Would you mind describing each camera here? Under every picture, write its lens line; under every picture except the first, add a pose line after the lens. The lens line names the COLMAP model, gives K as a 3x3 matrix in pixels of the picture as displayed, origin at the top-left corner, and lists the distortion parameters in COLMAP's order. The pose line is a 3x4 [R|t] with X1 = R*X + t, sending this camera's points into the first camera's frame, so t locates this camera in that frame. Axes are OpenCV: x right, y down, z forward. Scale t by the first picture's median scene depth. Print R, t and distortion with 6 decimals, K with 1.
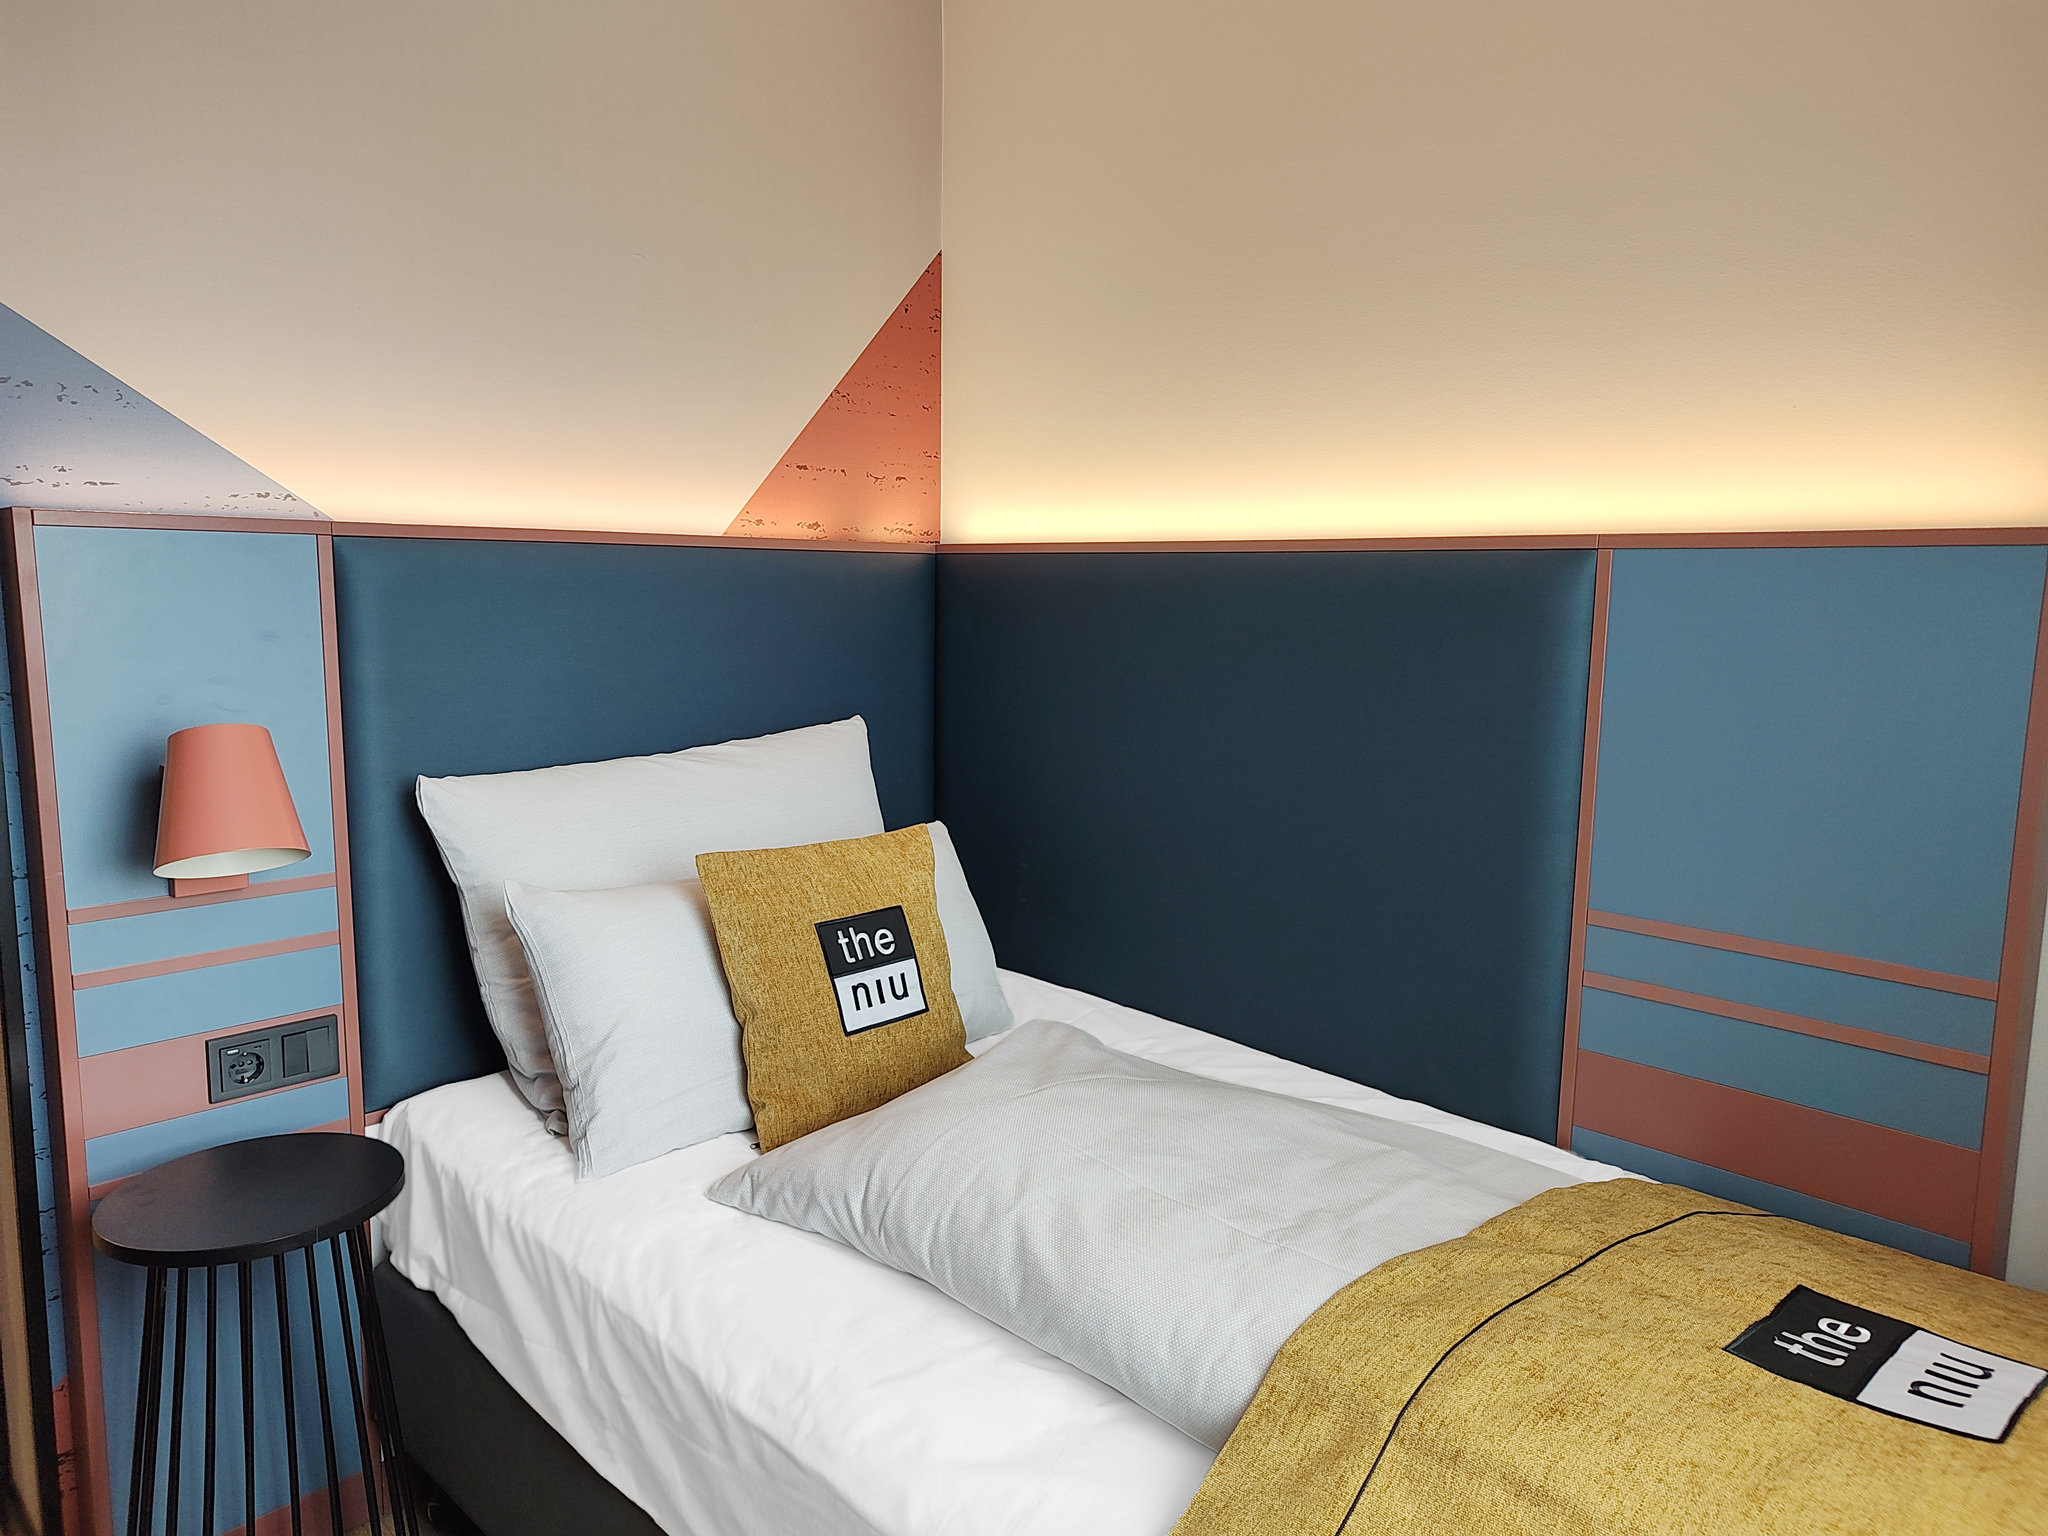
lens RADIAL K [[1429.5, 0, 1030.0], [0, 1429.5, 785.5], [0, 0, 1]] dist [-0.006702, 0.000786]
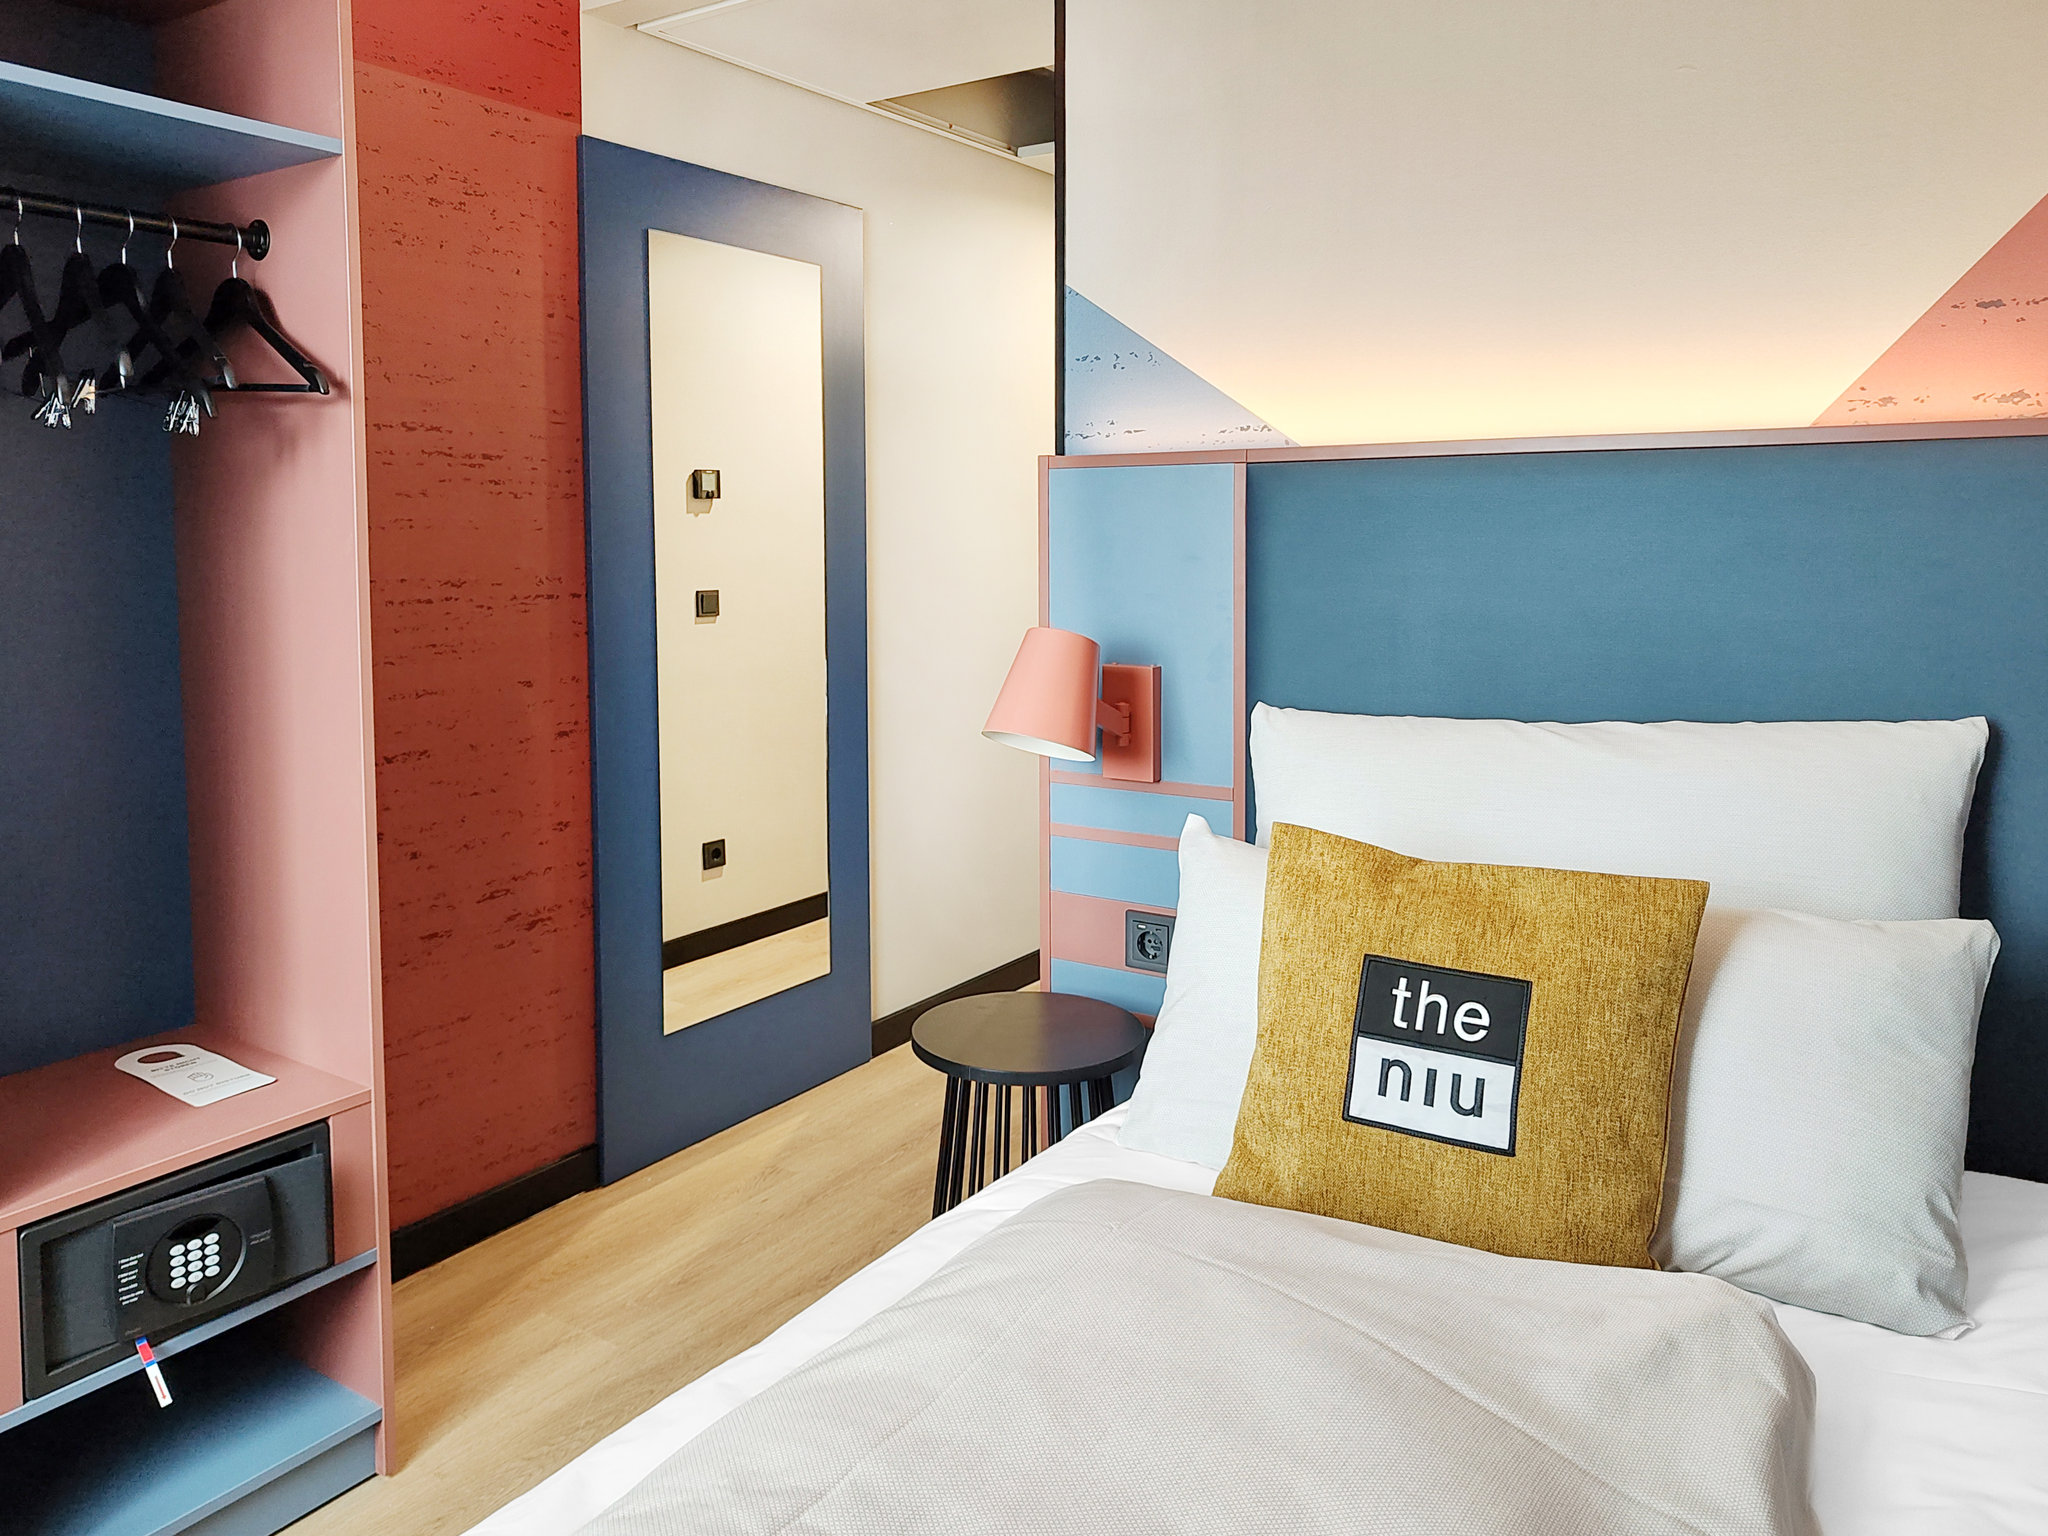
lens RADIAL K [[1429.5, 0, 1006.8], [0, 1429.5, 656.2], [0, 0, 1]] dist [-0.006702, 0.000786]
pose [[0.154962, 0.068248, -0.985560, 0.502751], [-0.133826, 0.989866, 0.047505, -0.060050], [0.978814, 0.124532, 0.162525, 0.662064]]
